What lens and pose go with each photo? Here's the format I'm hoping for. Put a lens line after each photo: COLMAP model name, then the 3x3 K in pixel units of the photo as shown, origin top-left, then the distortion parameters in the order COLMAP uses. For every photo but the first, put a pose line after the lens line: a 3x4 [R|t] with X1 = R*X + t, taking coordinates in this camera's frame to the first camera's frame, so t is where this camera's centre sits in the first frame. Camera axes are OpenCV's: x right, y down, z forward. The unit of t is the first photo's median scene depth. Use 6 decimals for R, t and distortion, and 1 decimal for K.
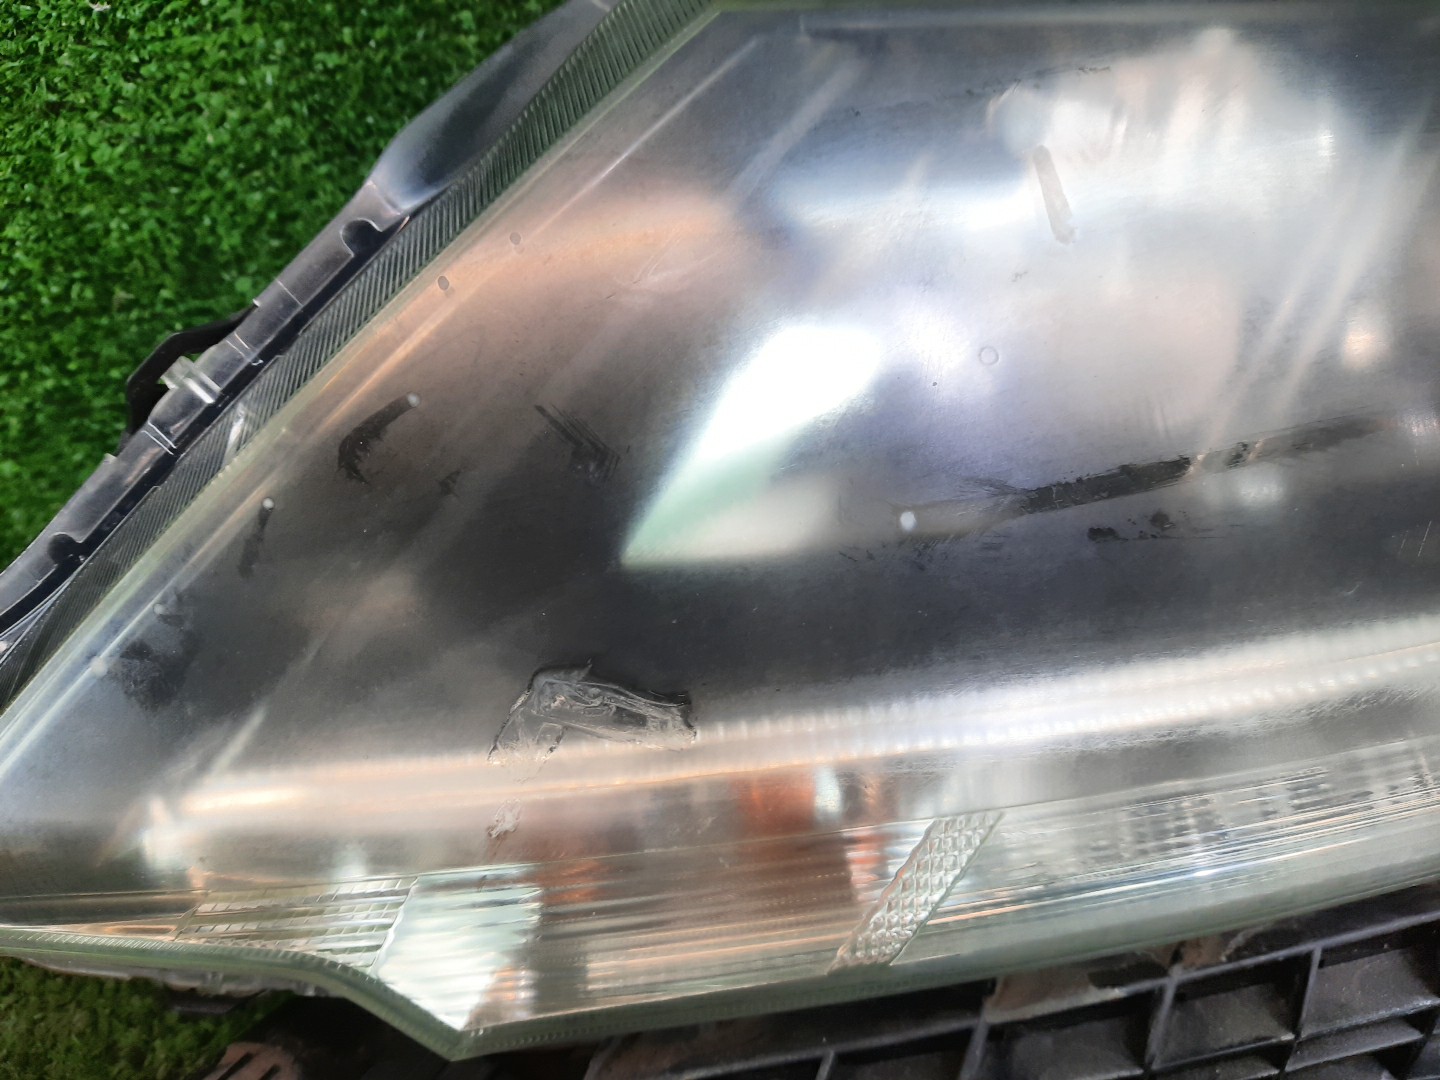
lens RADIAL K [[1219.3, 0, 720.0], [0, 1219.3, 540.0], [0, 0, 1]] dist [0.010574, 0.010483]
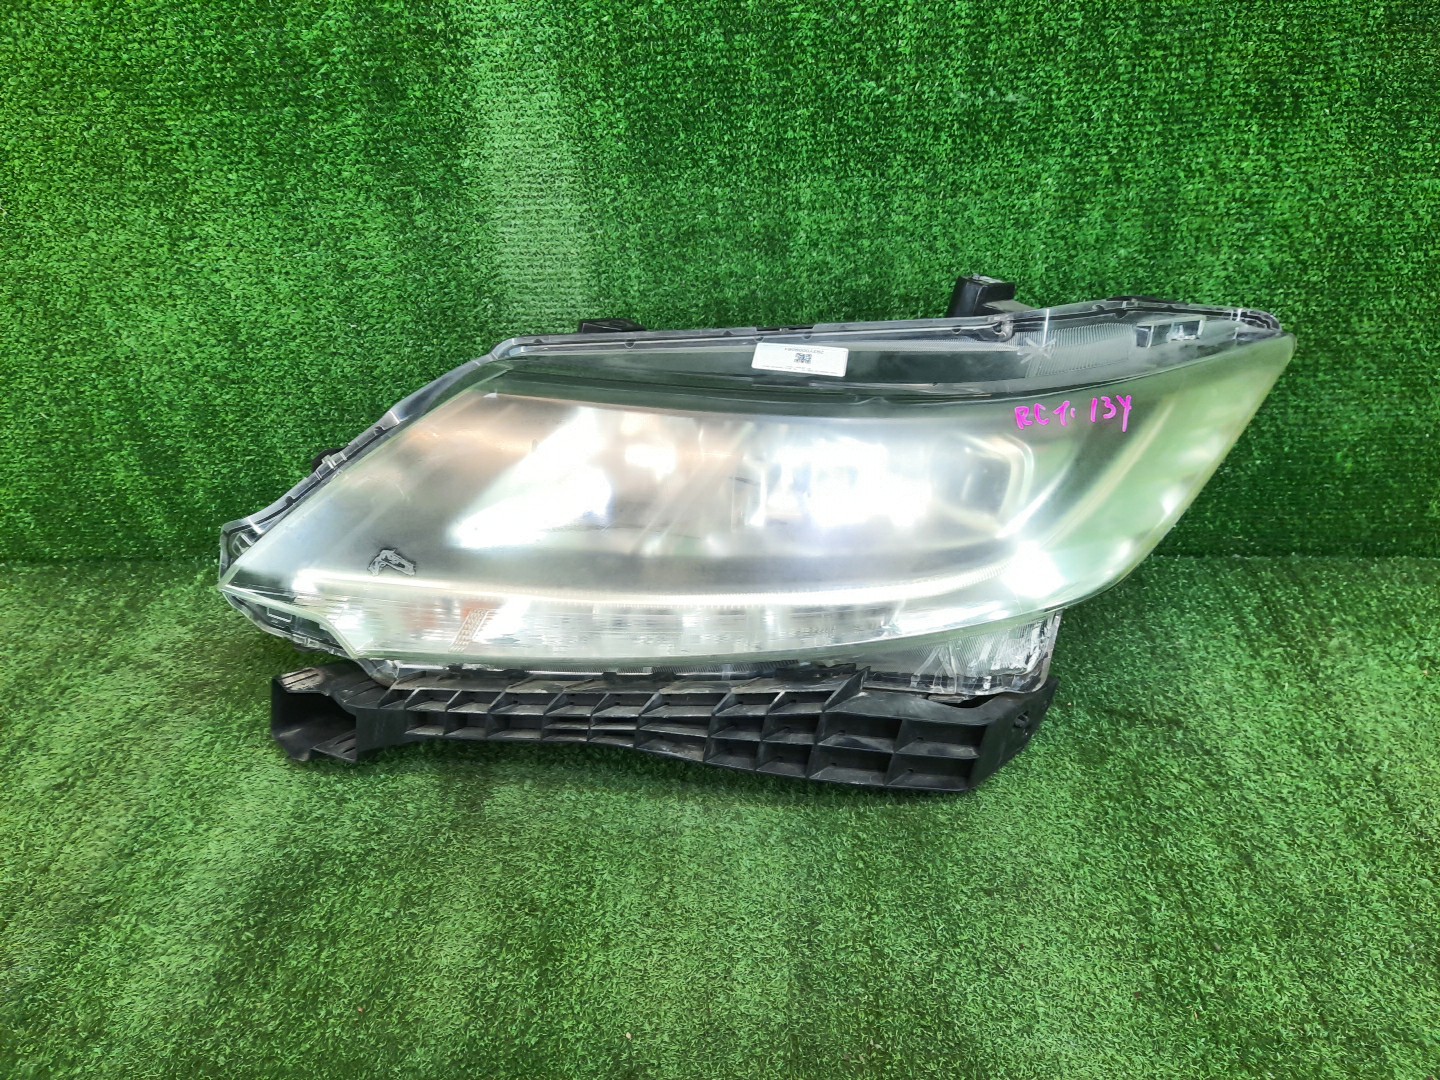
lens RADIAL K [[1340.9, 0, 720.0], [0, 1340.9, 540.0], [0, 0, 1]] dist [0.043597, 0.015962]
pose [[0.947828, 0.184241, -0.260148, 1.381056], [-0.203858, 0.977707, -0.050315, 0.050927], [0.245079, 0.100723, 0.964257, -2.016058]]
